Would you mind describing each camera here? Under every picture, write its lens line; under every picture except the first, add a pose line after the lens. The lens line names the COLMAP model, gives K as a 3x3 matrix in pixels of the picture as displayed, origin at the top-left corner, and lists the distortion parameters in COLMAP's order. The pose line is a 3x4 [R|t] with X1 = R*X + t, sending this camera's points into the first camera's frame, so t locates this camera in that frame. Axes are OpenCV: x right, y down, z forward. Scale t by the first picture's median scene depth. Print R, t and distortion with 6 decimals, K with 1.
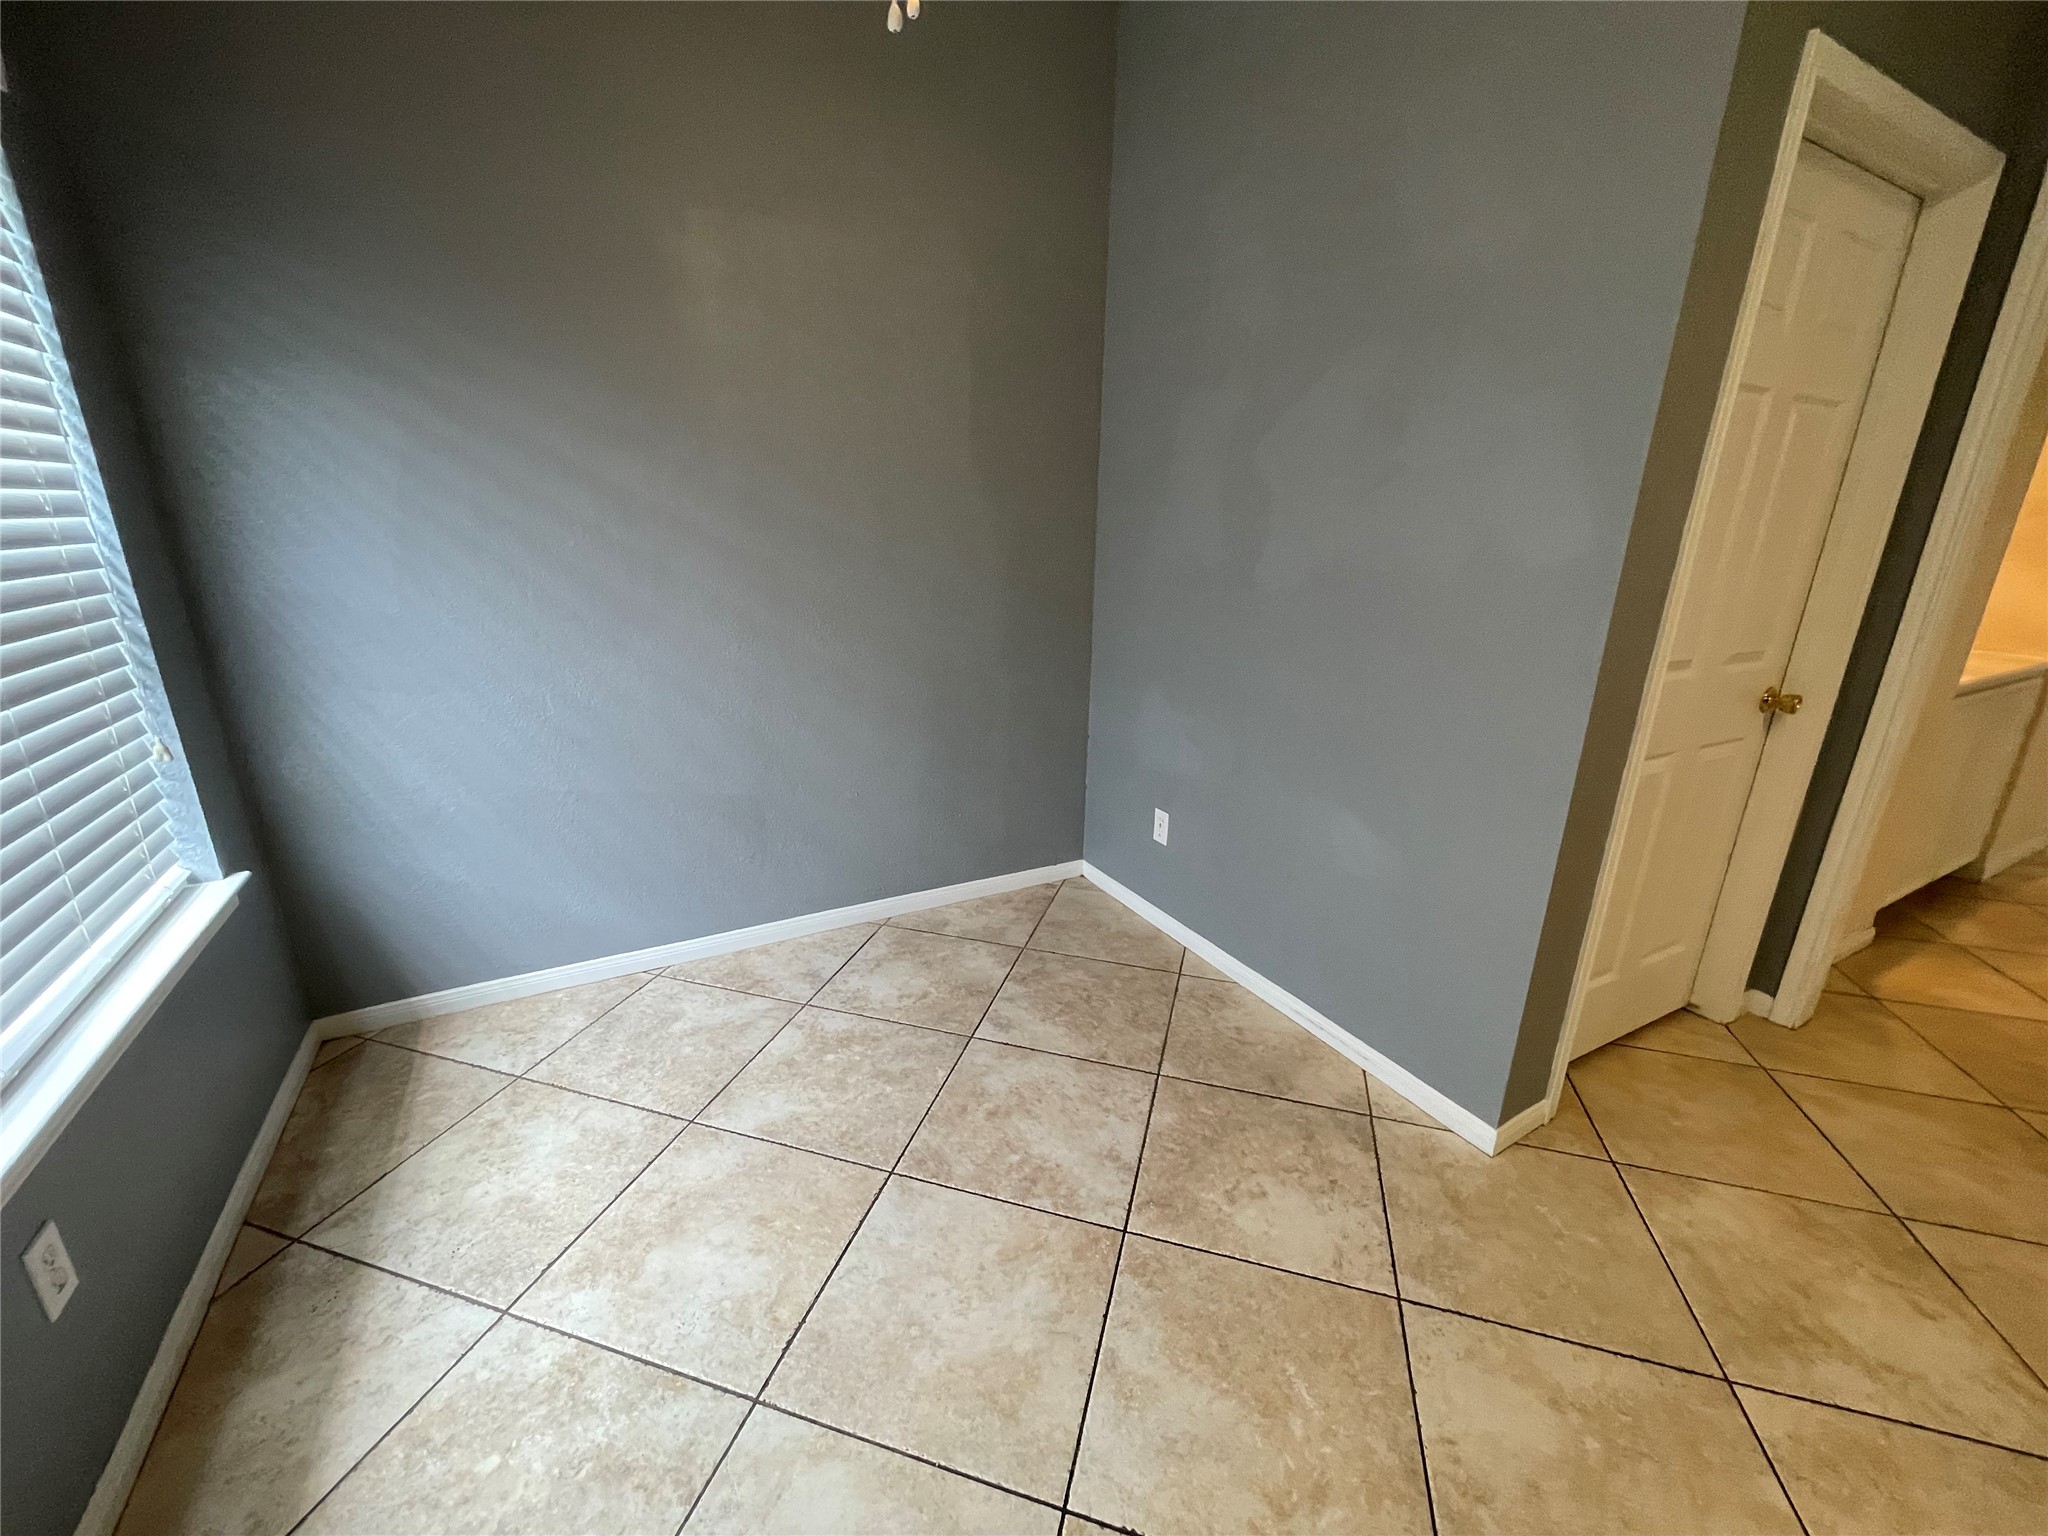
lens RADIAL K [[824.0, 0, 1018.3], [0, 824.0, 776.4], [0, 0, 1]] dist [-0.001272, 0.000973]
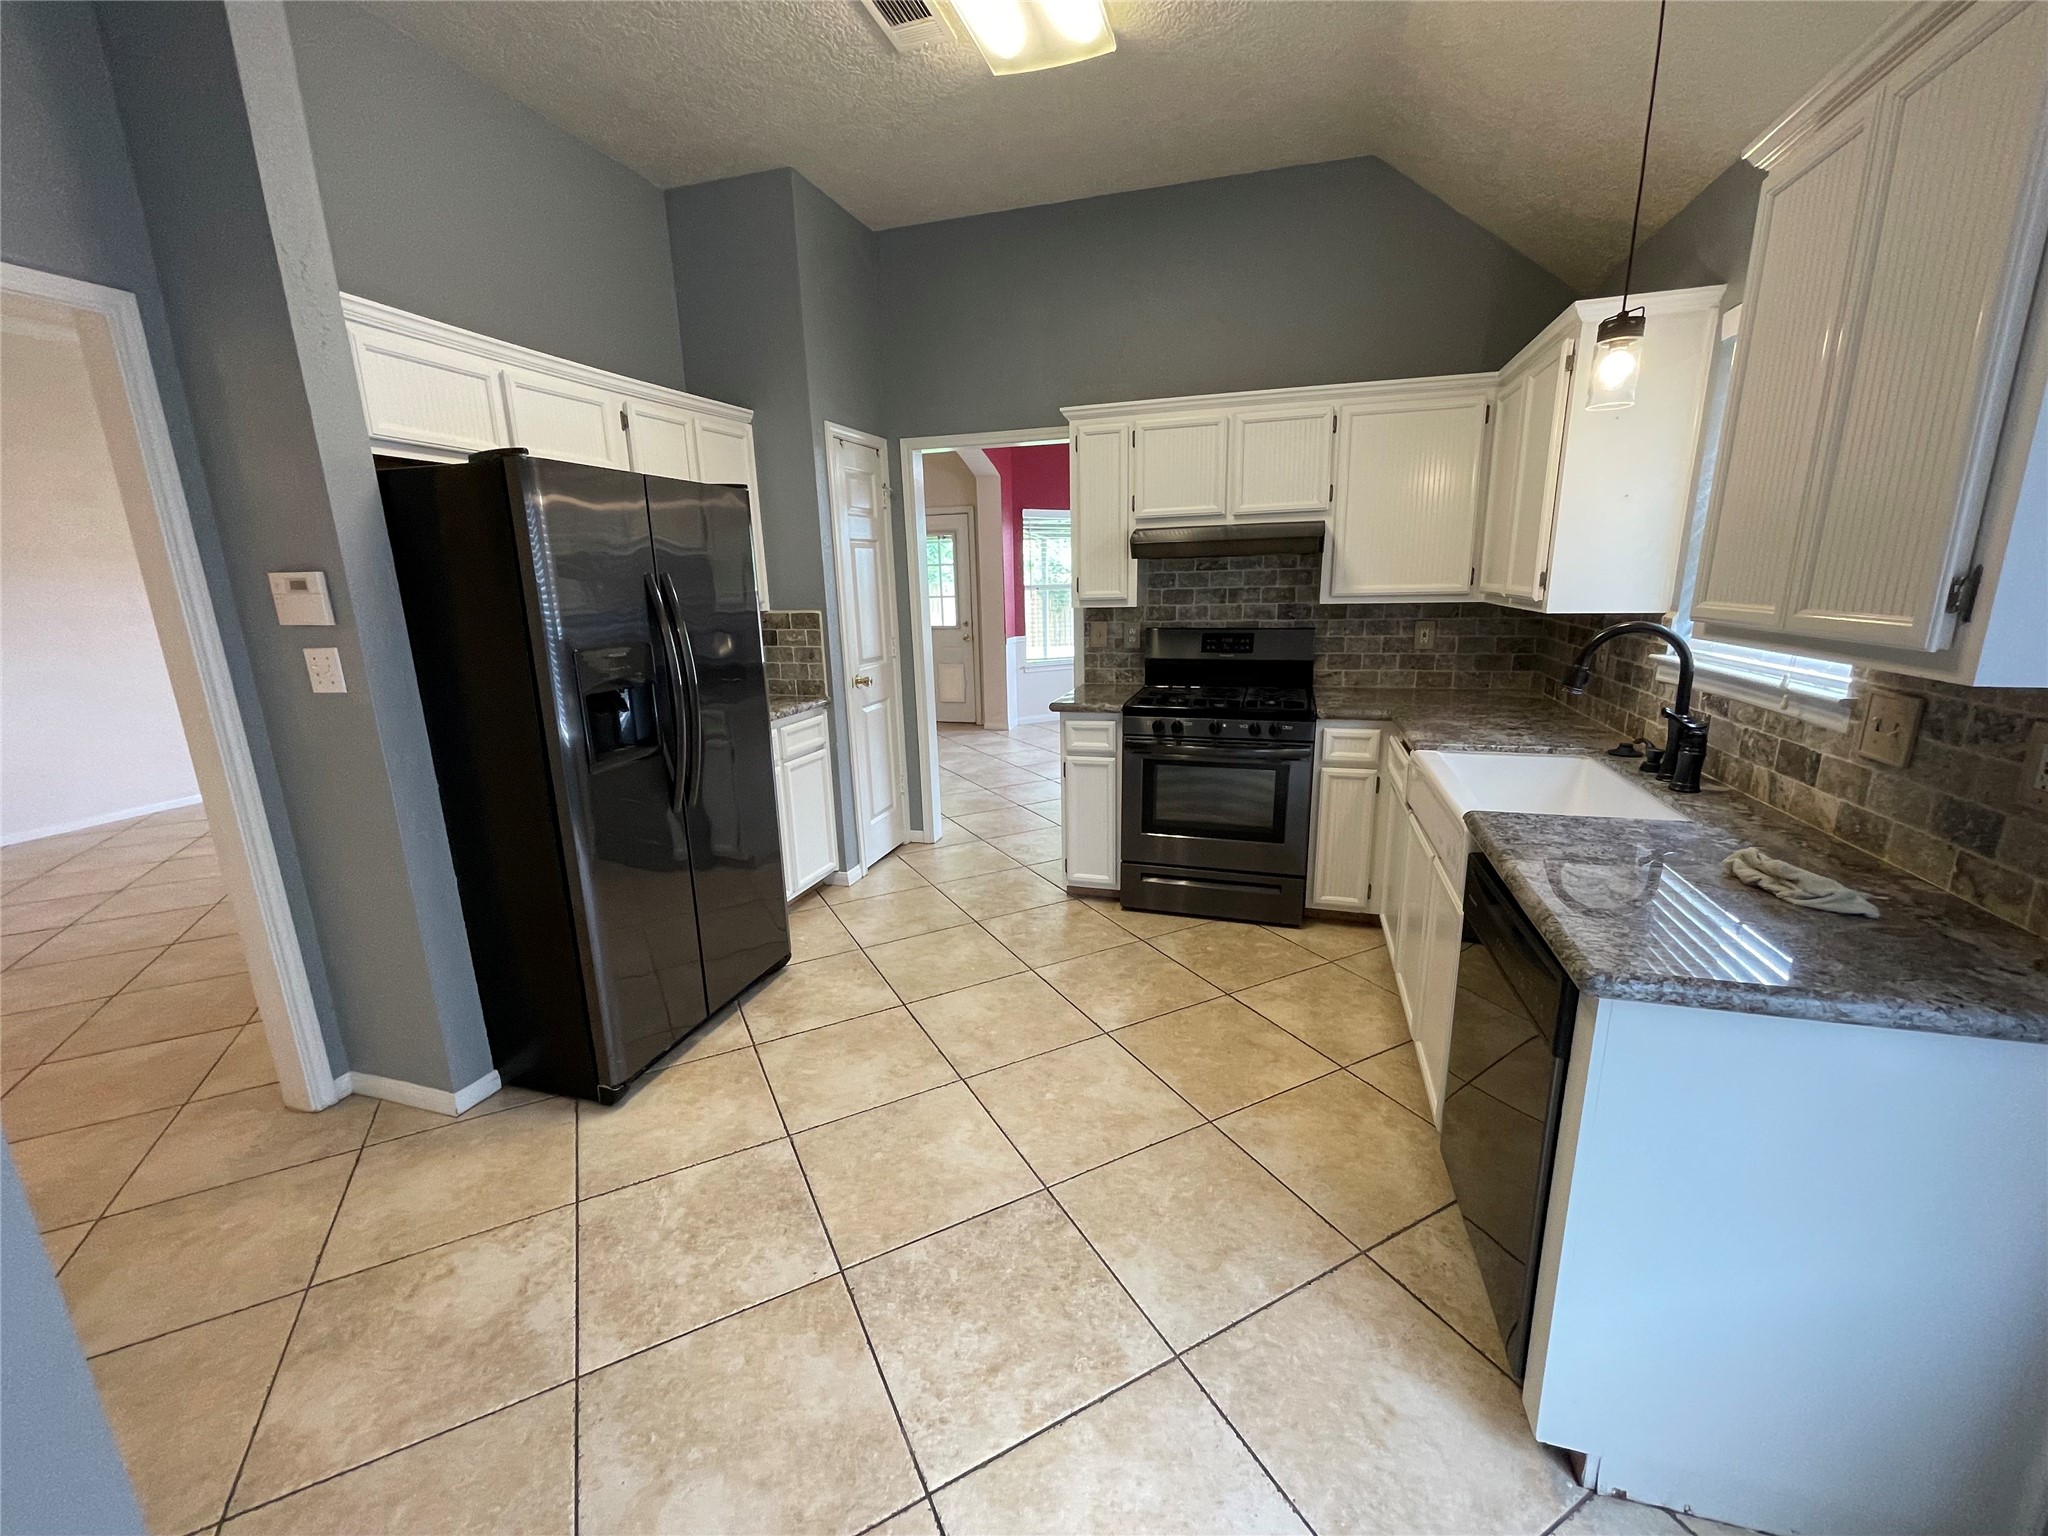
lens RADIAL K [[824.0, 0, 1022.8], [0, 824.0, 770.9], [0, 0, 1]] dist [-0.001272, 0.000973]
pose [[-0.696989, -0.167557, 0.697231, -0.164059], [0.227125, 0.870672, 0.436284, -0.267210], [-0.680163, 0.462444, -0.568792, 0.655403]]
